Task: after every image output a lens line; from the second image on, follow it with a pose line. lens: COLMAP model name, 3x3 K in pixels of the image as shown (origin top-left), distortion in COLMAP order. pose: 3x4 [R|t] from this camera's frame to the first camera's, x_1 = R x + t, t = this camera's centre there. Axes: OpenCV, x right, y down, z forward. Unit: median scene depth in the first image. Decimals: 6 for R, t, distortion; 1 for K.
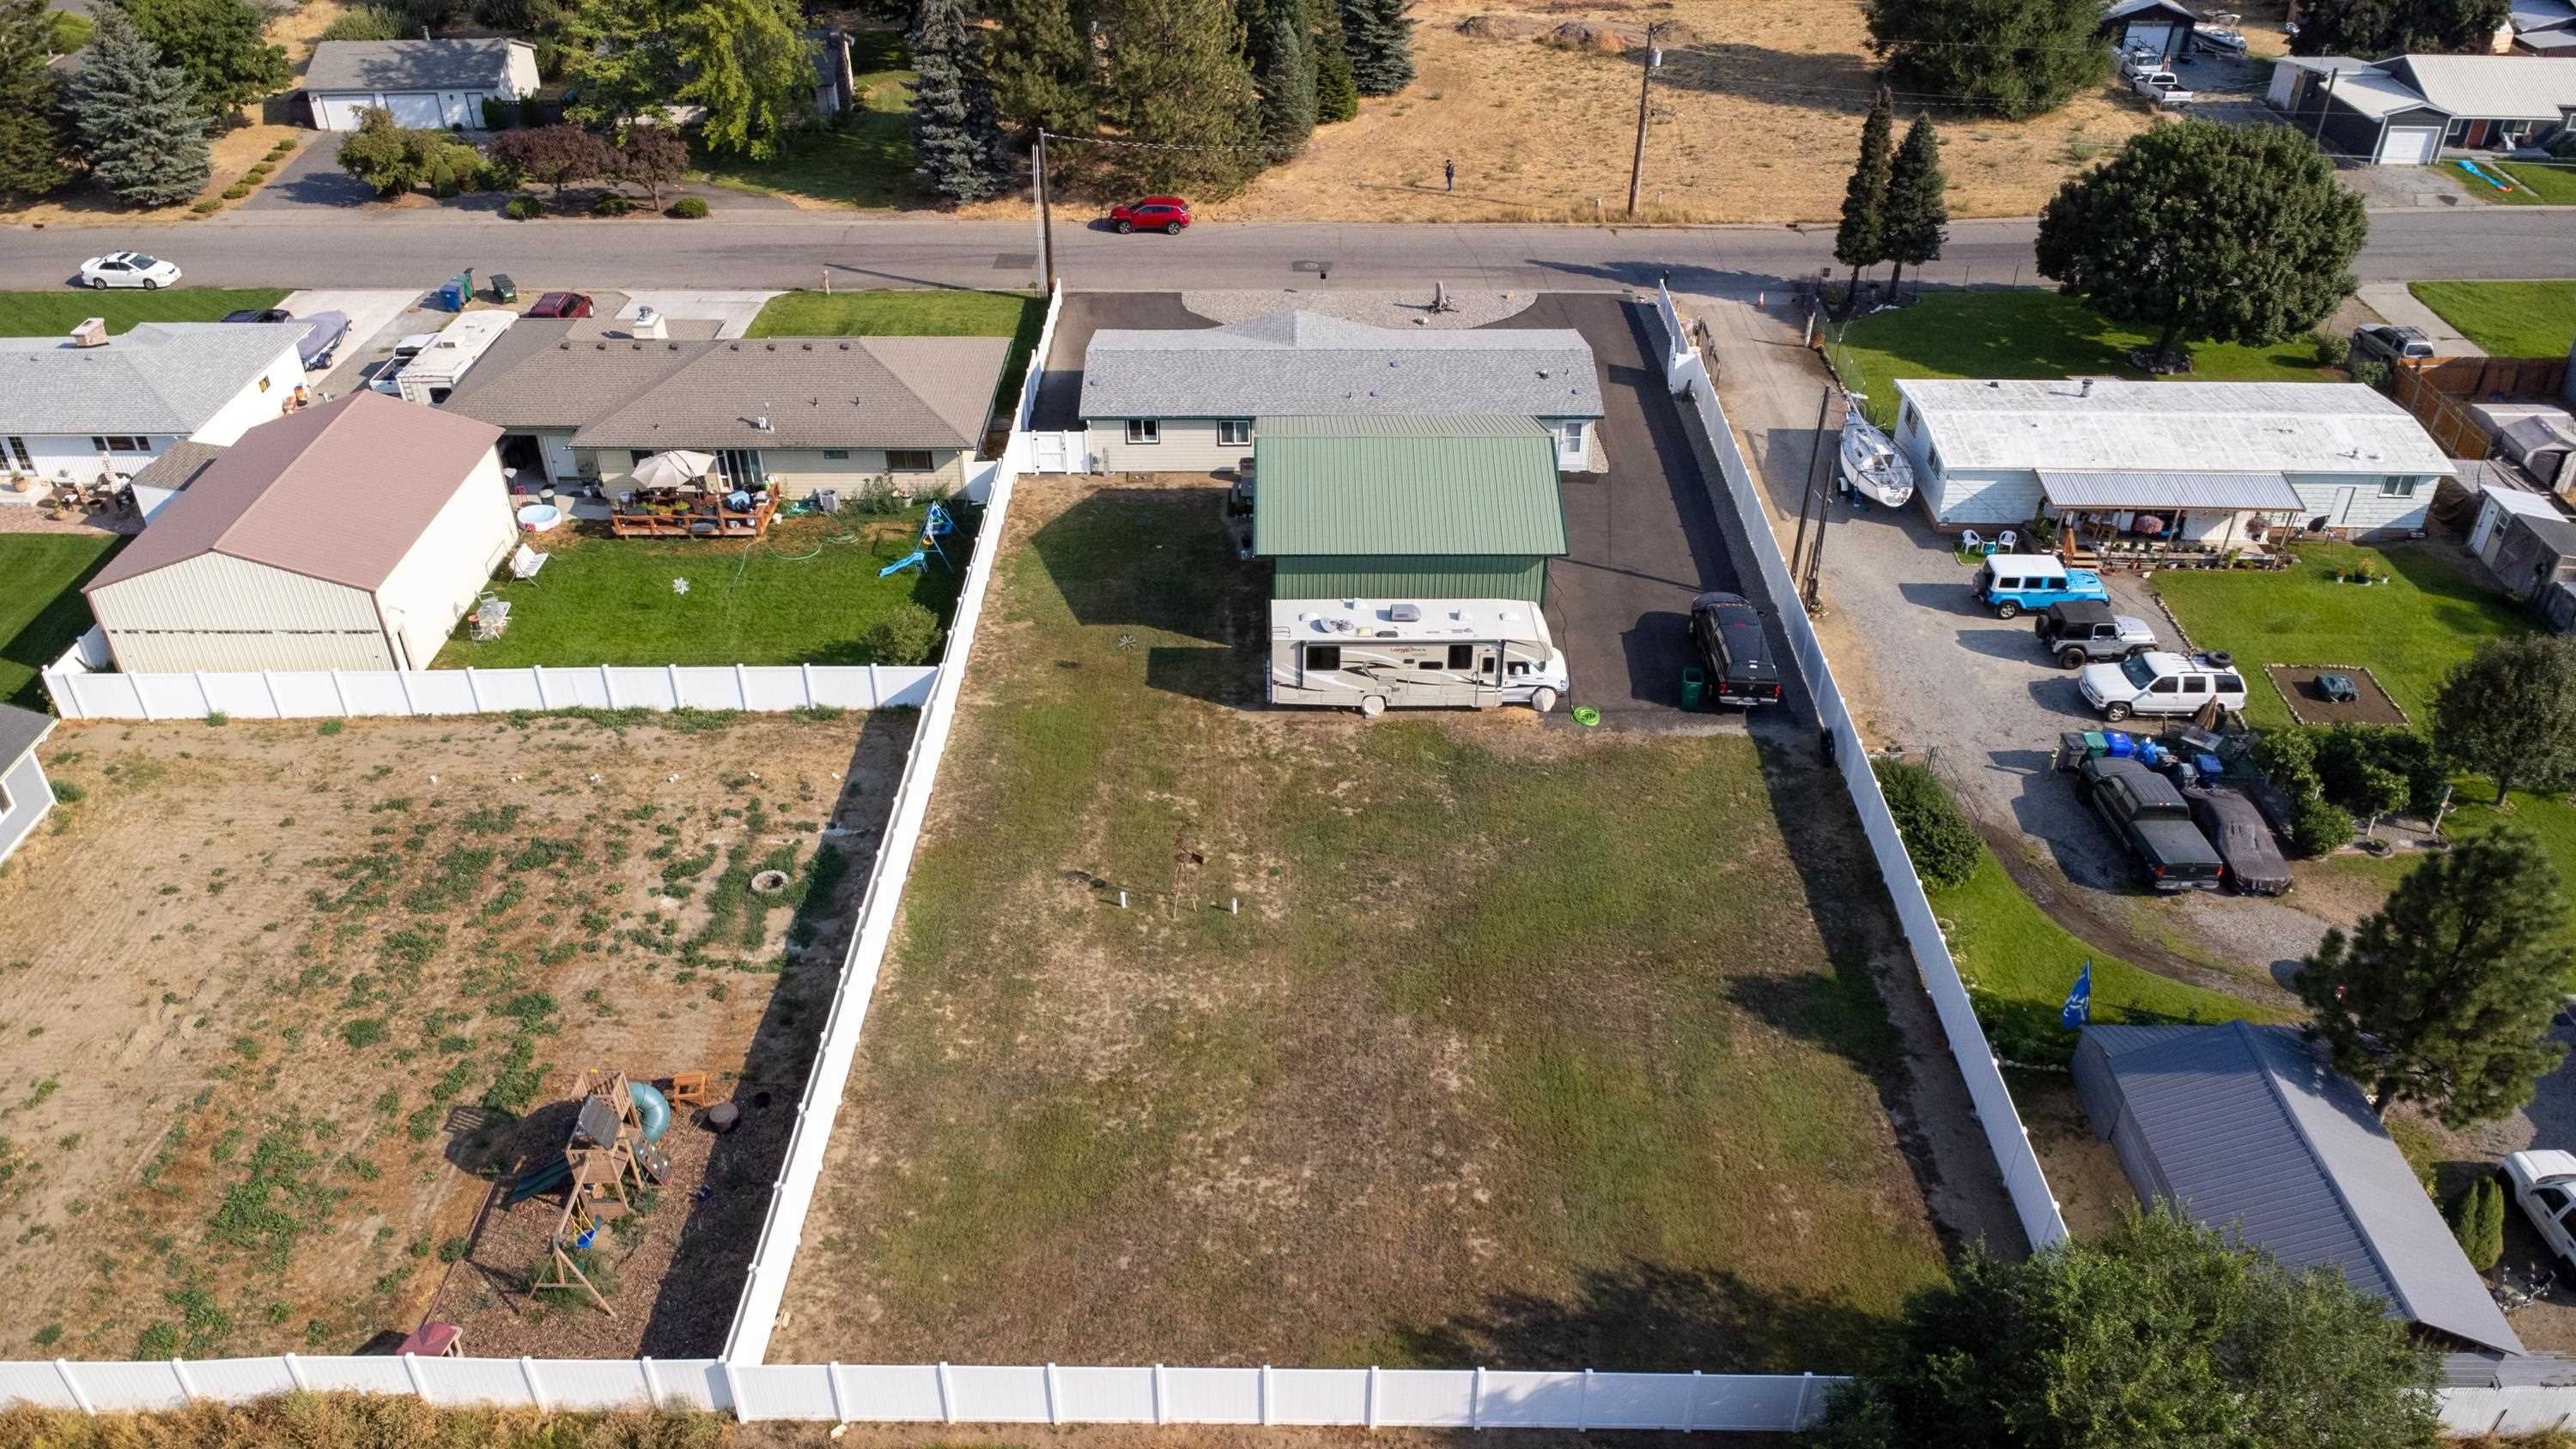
lens RADIAL K [[1899.2, 0, 1288.0], [0, 1899.2, 724.5], [0, 0, 1]] dist [0.047480, -0.059397]
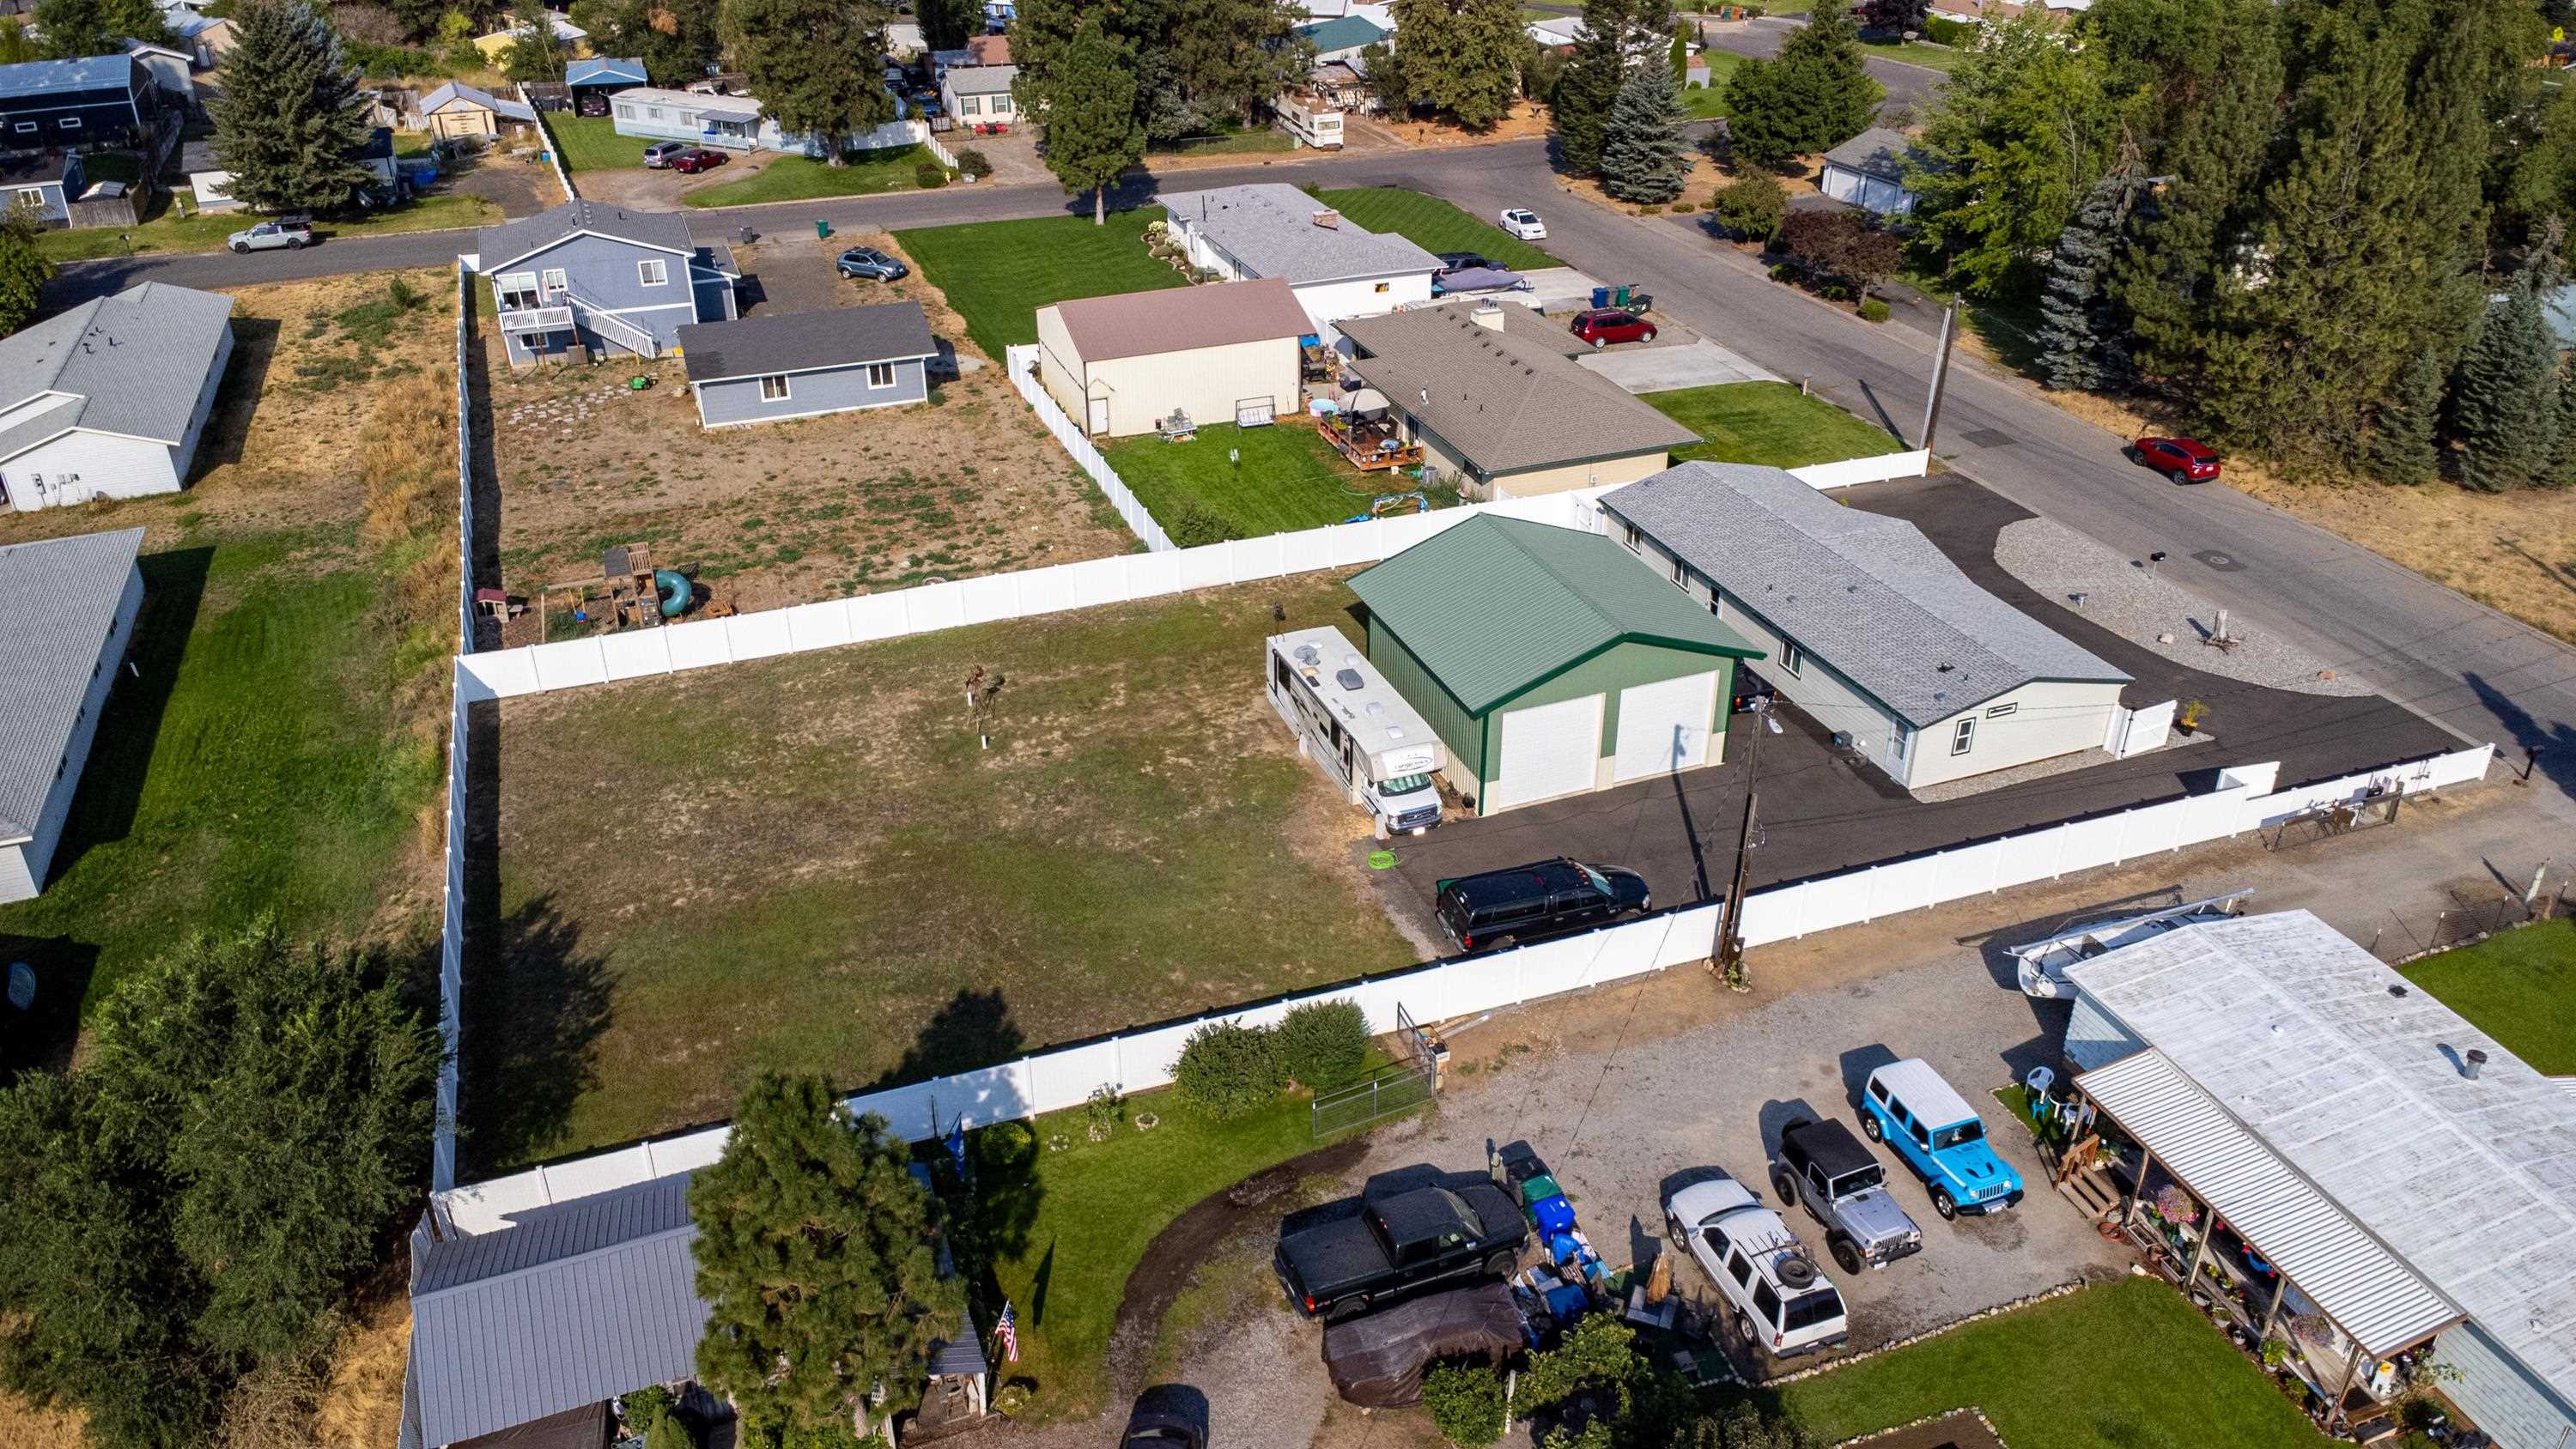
lens RADIAL K [[1869.3, 0, 1288.0], [0, 1869.3, 724.5], [0, 0, 1]] dist [0.021201, 0.001032]
pose [[0.354439, 0.455501, -0.816634, 0.531561], [-0.519610, 0.822024, 0.232985, -0.154234], [0.777418, 0.341752, 0.528041, 0.270533]]
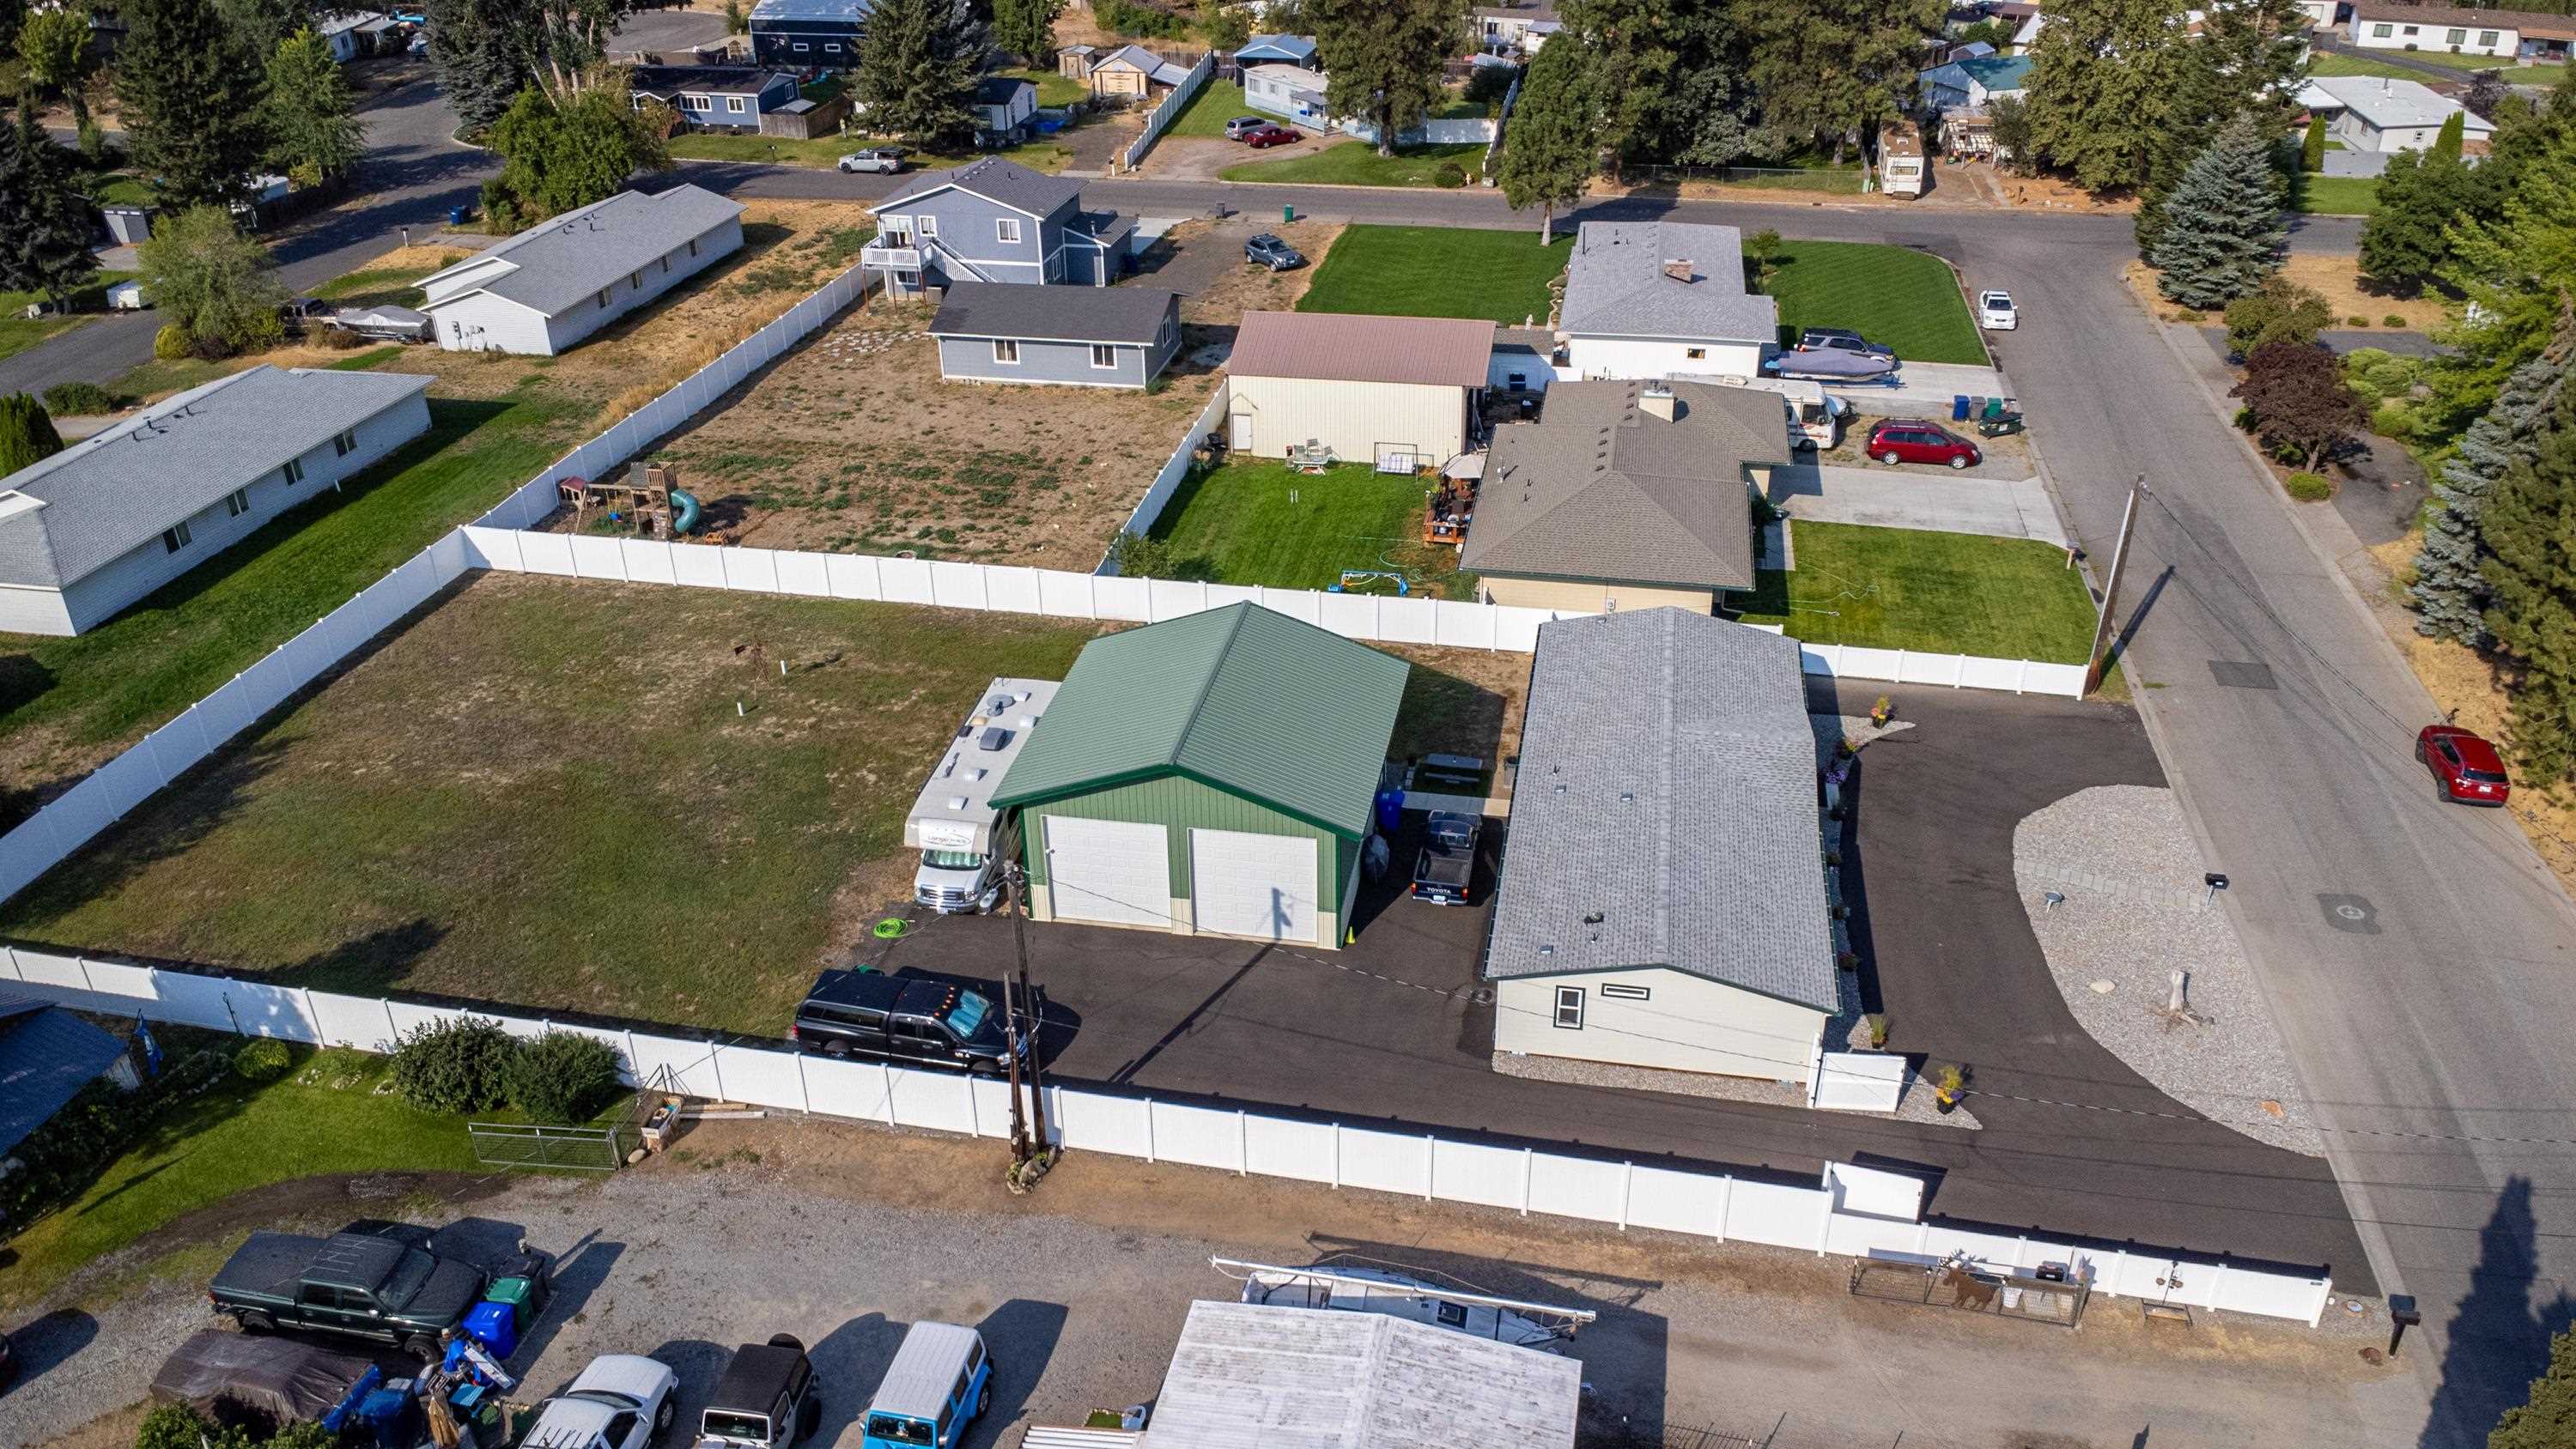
lens RADIAL K [[1869.3, 0, 1288.0], [0, 1869.3, 724.5], [0, 0, 1]] dist [0.021201, 0.001032]
pose [[-0.194492, 0.480208, -0.855320, 0.501343], [-0.537453, 0.677263, 0.502453, -0.370727], [0.820559, 0.557418, 0.126367, 0.600918]]
